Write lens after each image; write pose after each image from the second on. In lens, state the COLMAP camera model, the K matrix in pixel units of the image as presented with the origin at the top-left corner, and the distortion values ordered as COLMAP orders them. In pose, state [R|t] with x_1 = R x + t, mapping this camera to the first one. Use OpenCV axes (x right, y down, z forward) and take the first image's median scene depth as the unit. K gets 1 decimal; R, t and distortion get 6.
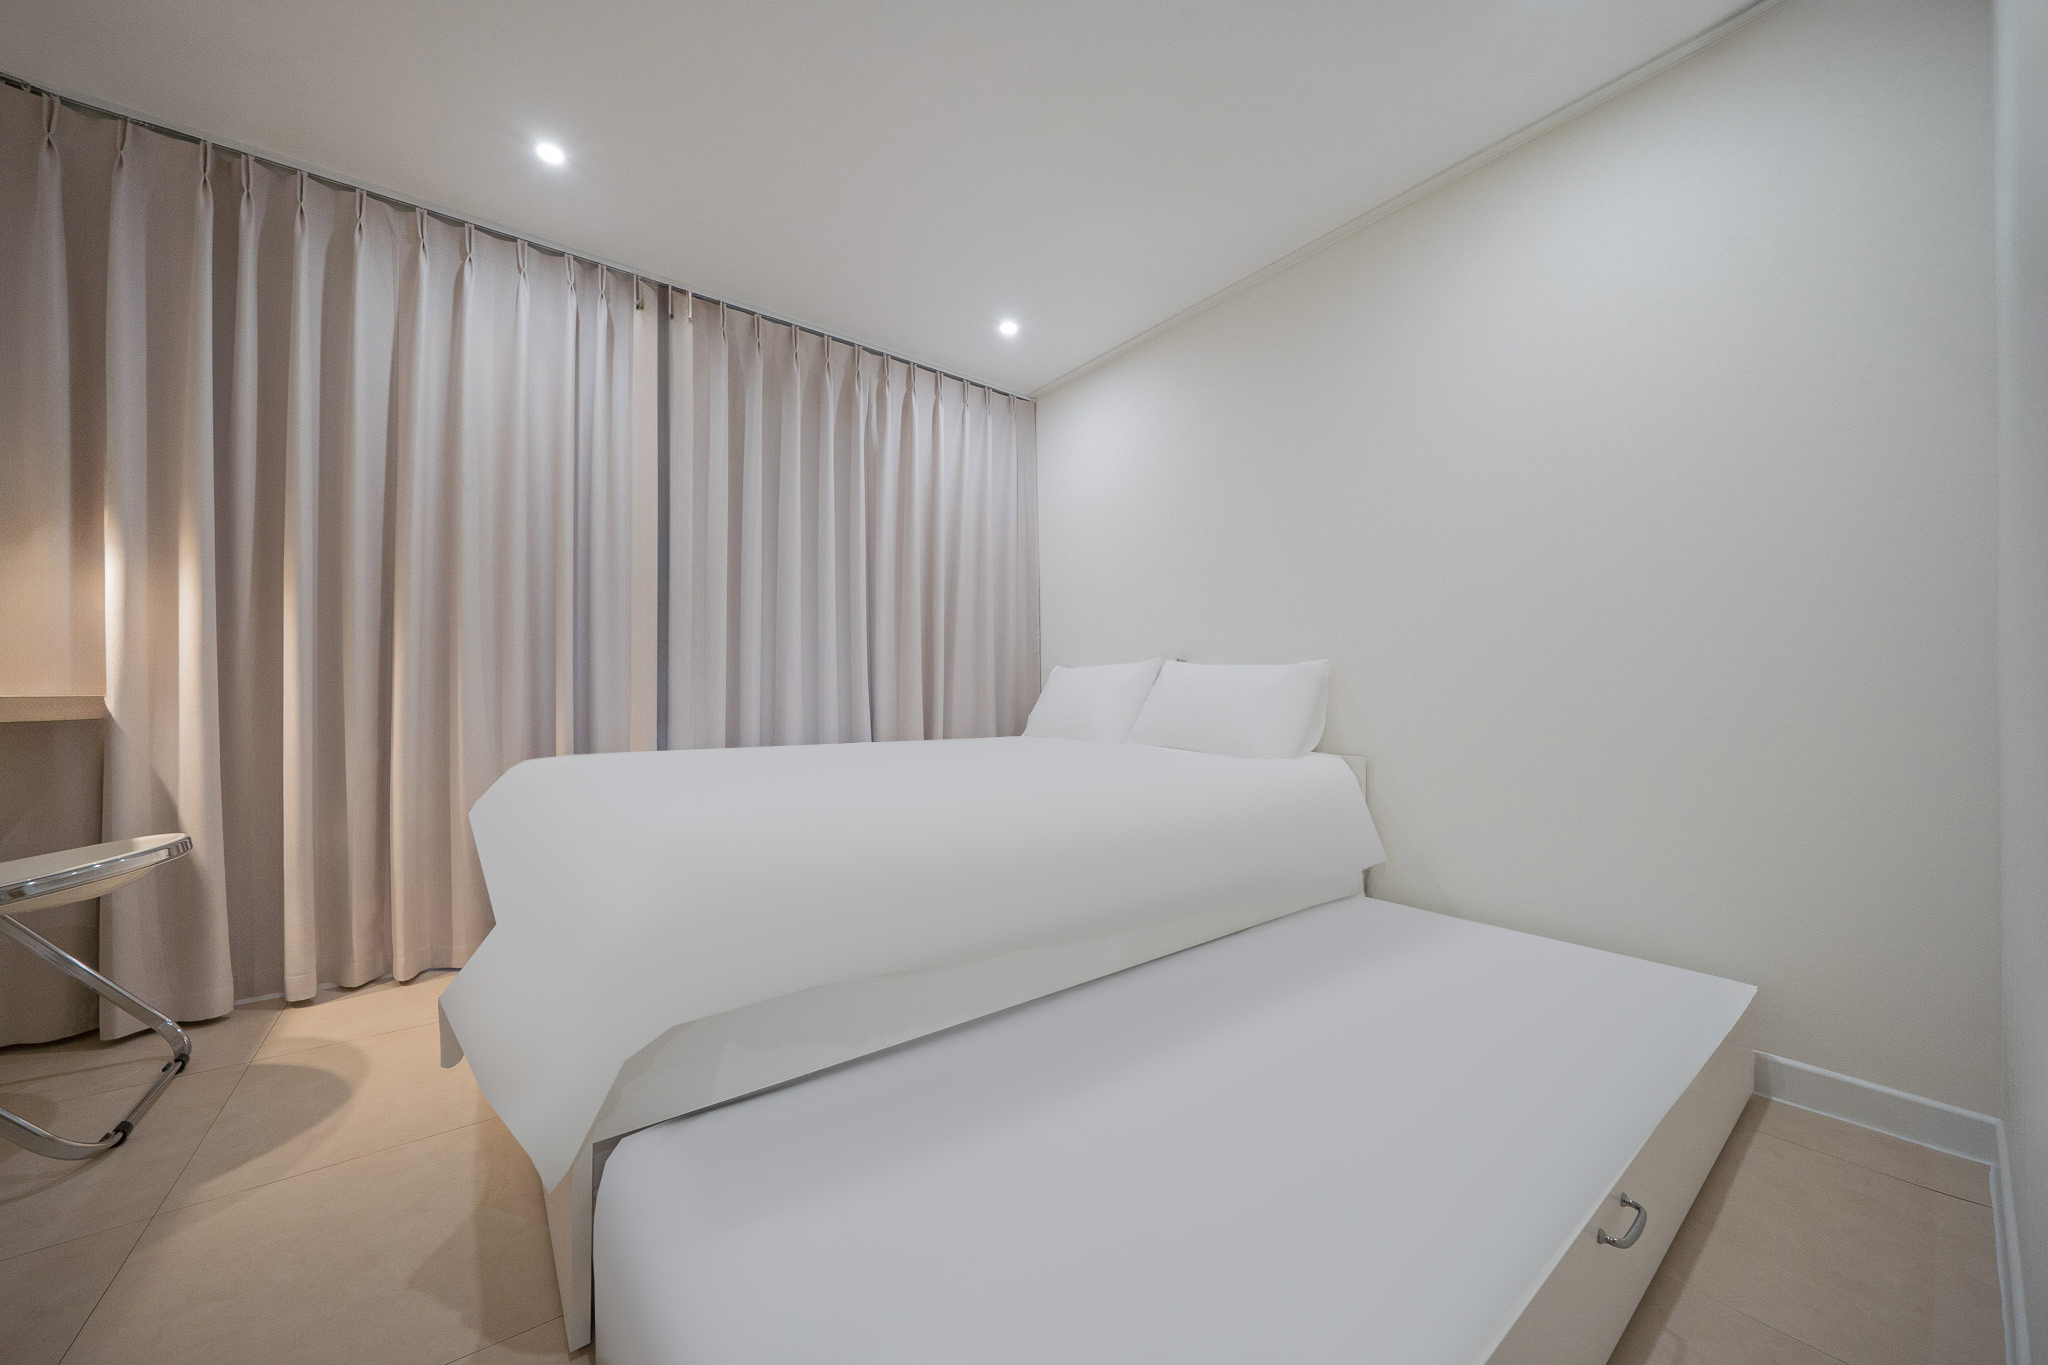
lens RADIAL K [[711.3, 0, 1034.4], [0, 711.3, 724.1], [0, 0, 1]] dist [-0.018665, 0.001238]
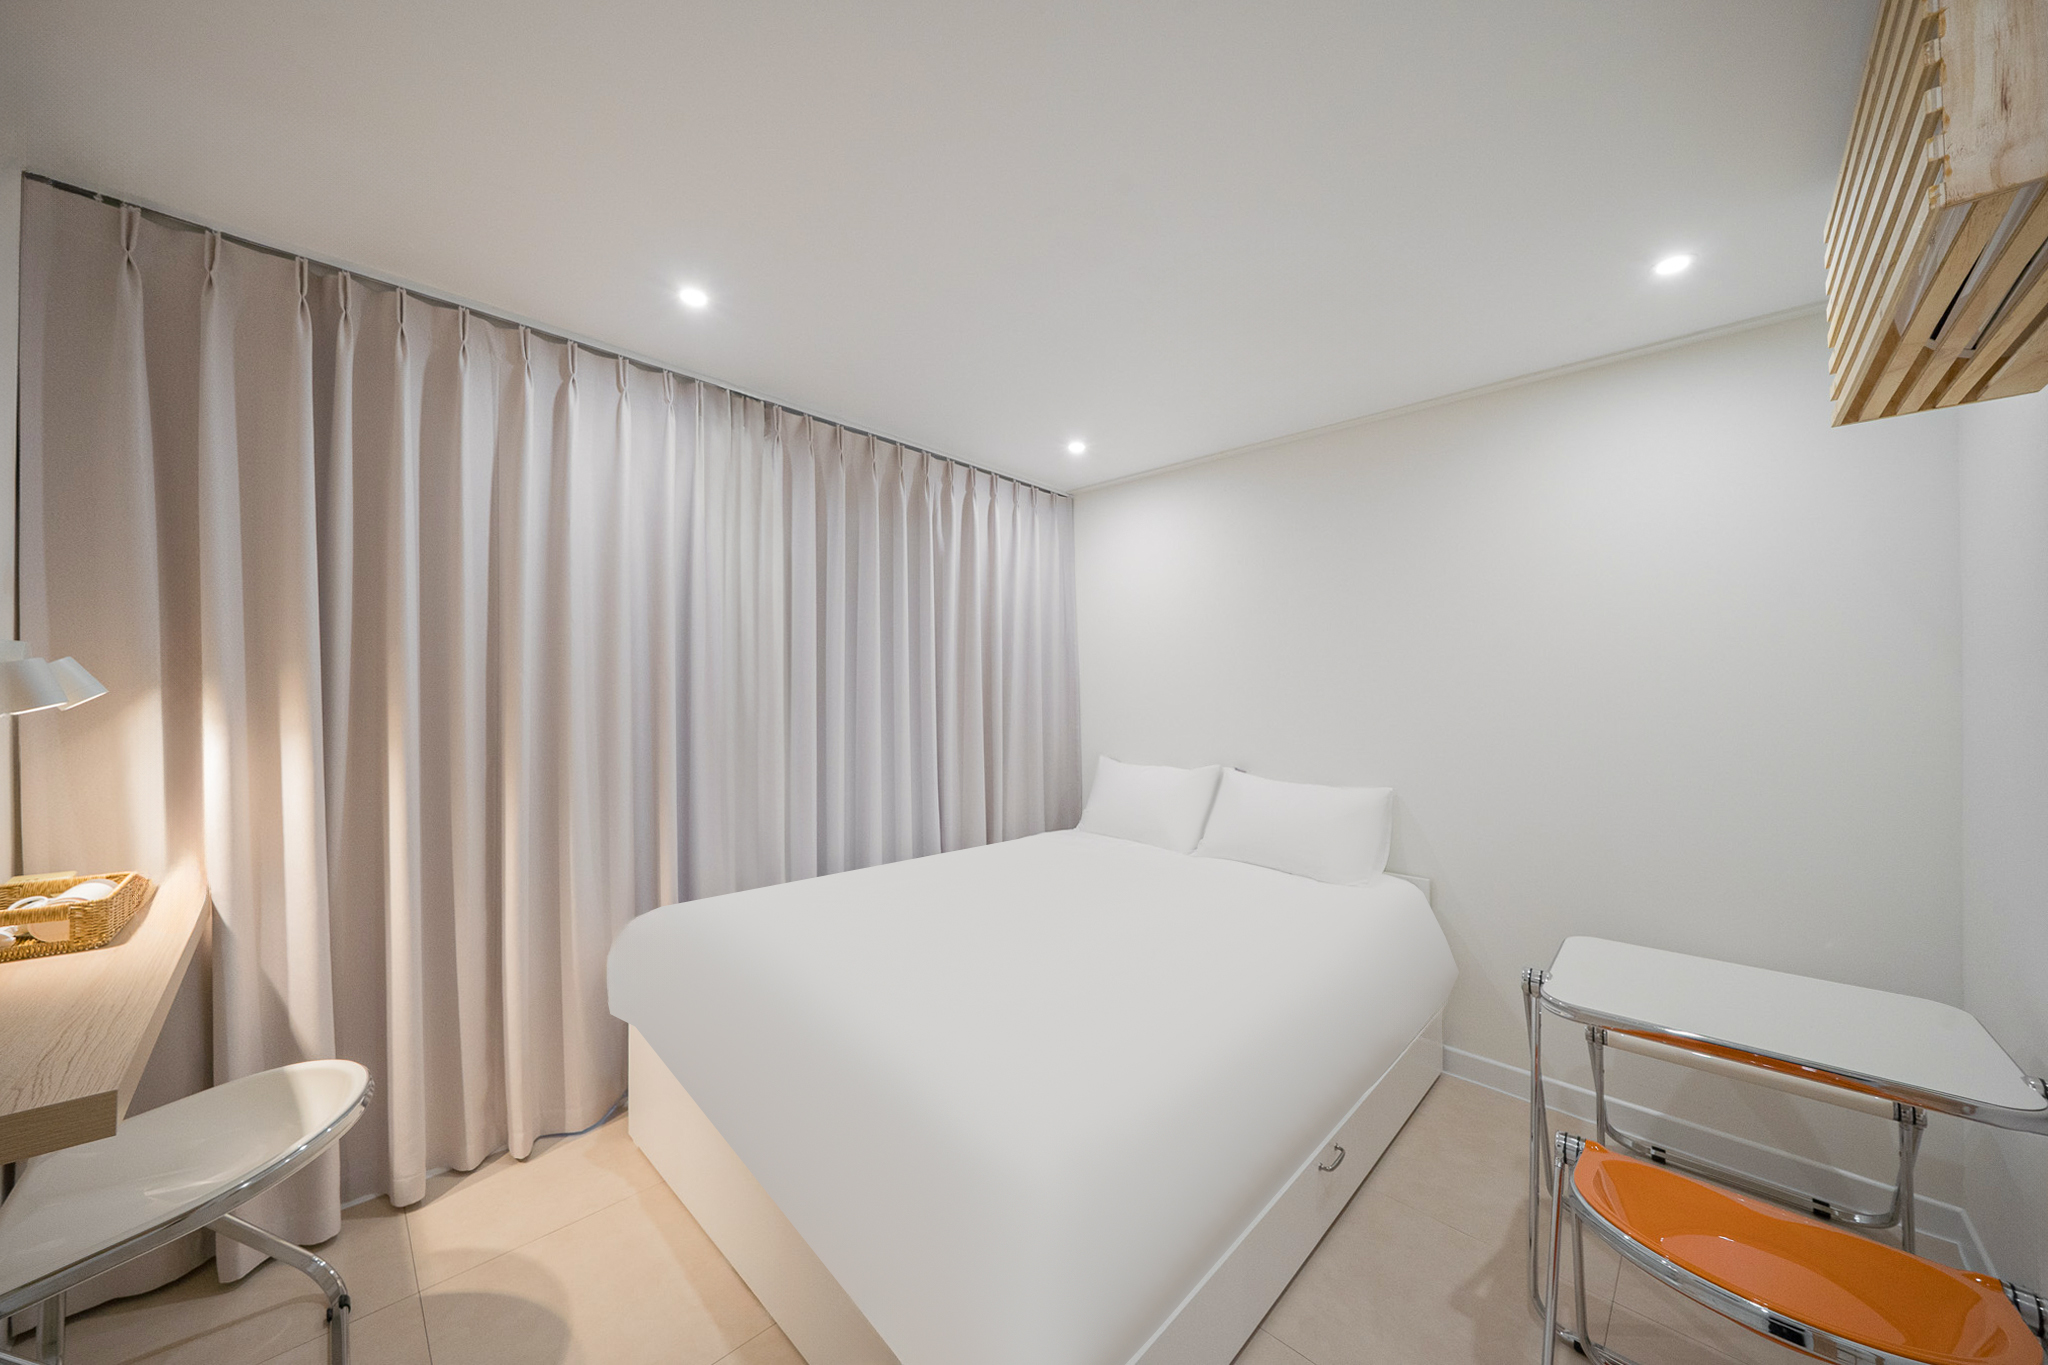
lens RADIAL K [[711.3, 0, 1003.9], [0, 711.3, 702.6], [0, 0, 1]] dist [-0.018665, 0.001238]
pose [[0.989887, 0.003501, 0.141818, -0.391579], [-0.004205, 0.999980, 0.004664, -0.253923], [-0.141799, -0.005214, 0.989882, -0.026832]]
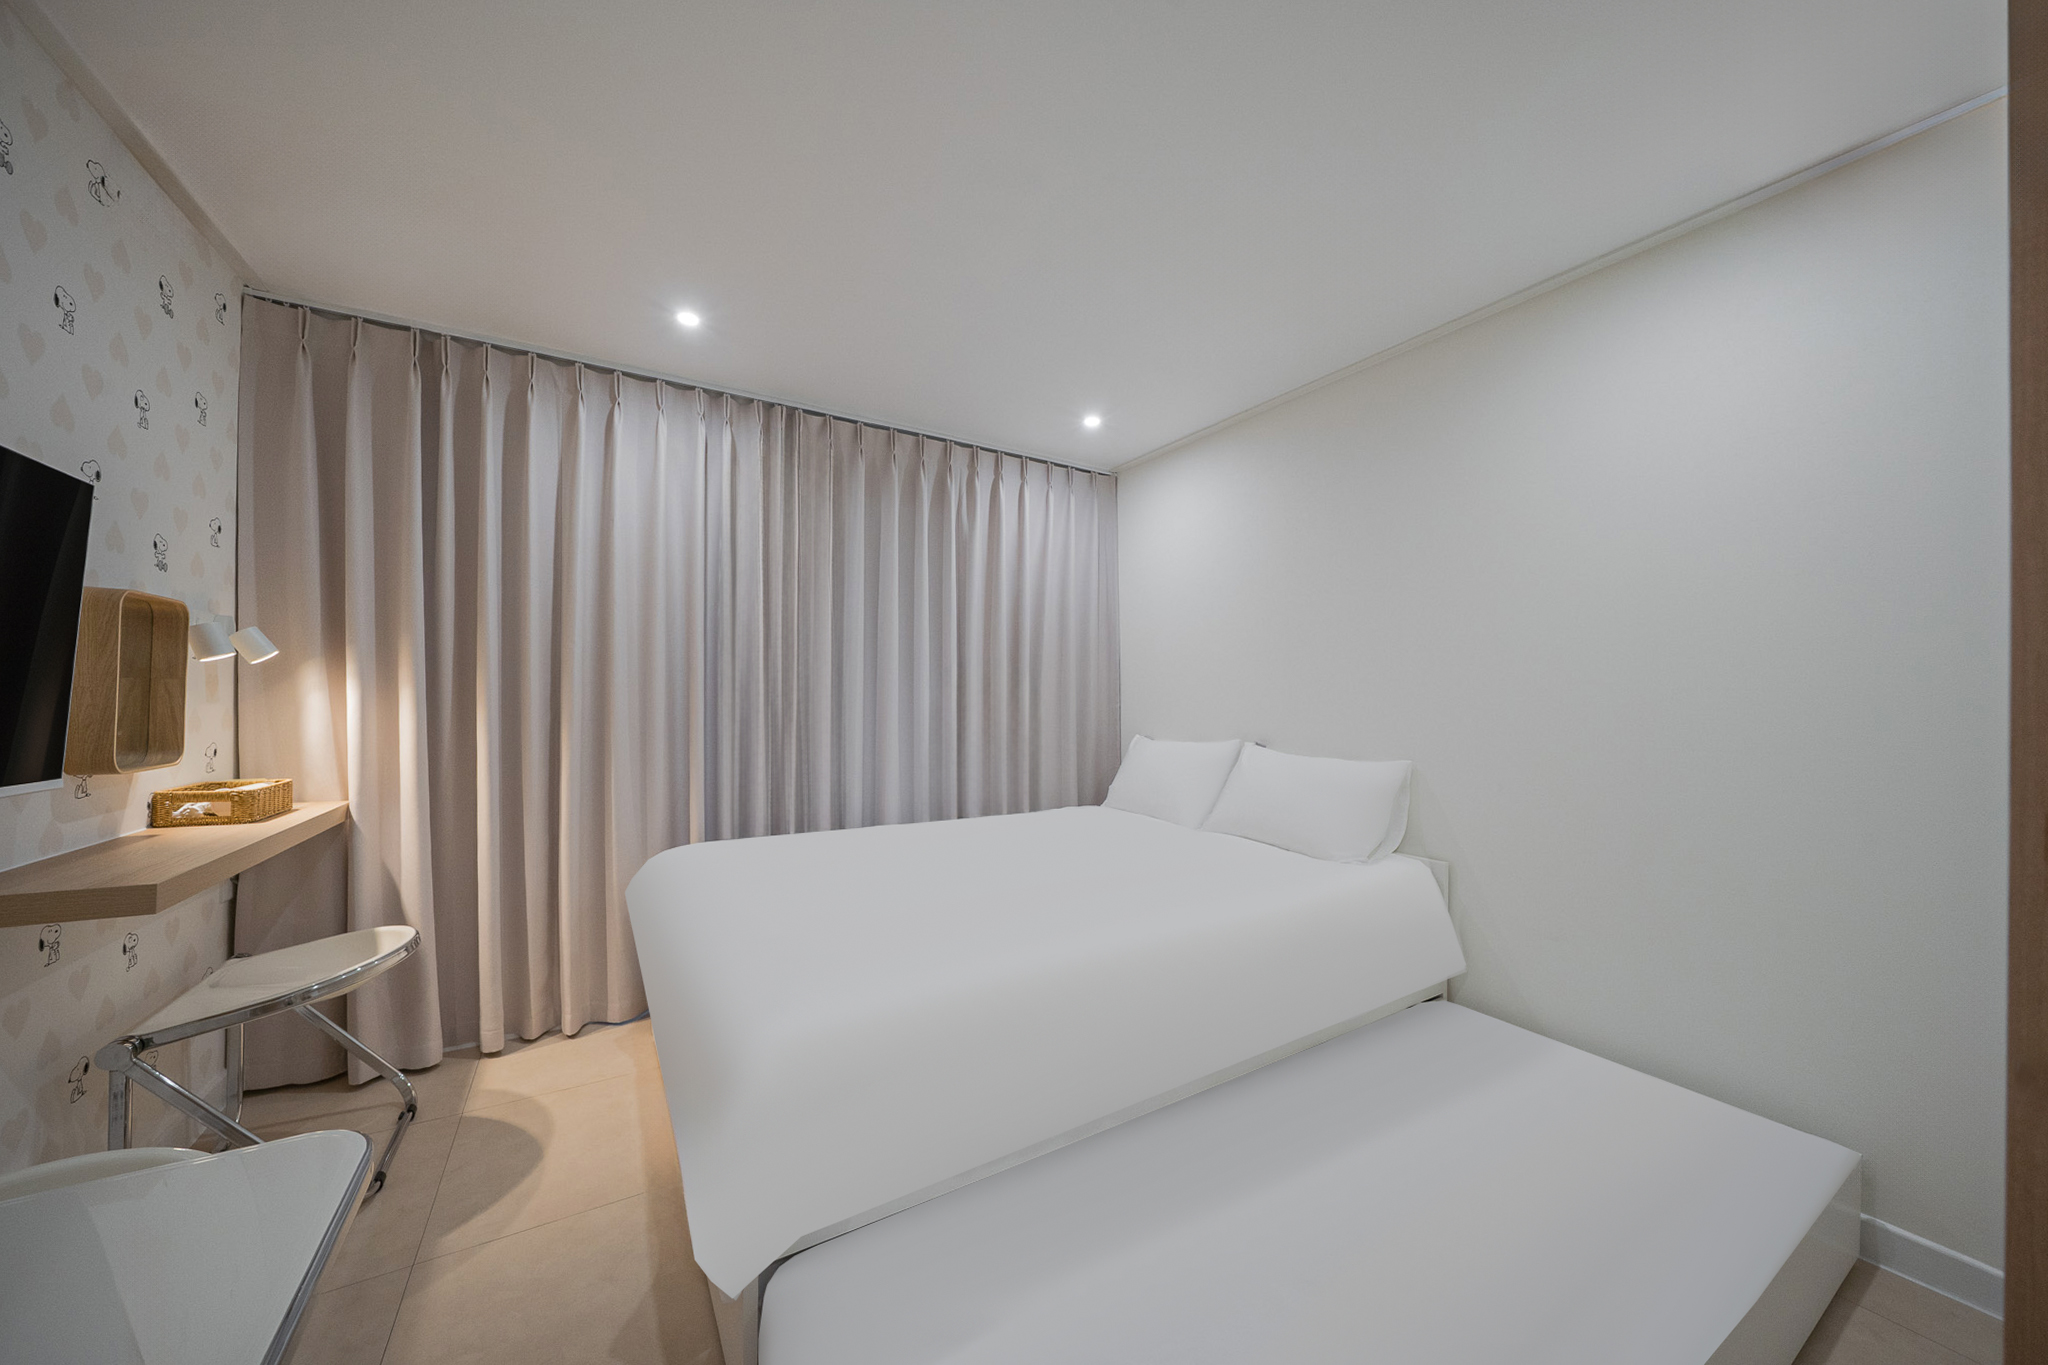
lens RADIAL K [[711.3, 0, 1021.9], [0, 711.3, 720.0], [0, 0, 1]] dist [-0.018665, 0.001238]
pose [[0.992569, 0.006060, -0.121535, -0.012810], [-0.005034, 0.999949, 0.008746, -0.172758], [0.121582, -0.008070, 0.992549, -0.070533]]
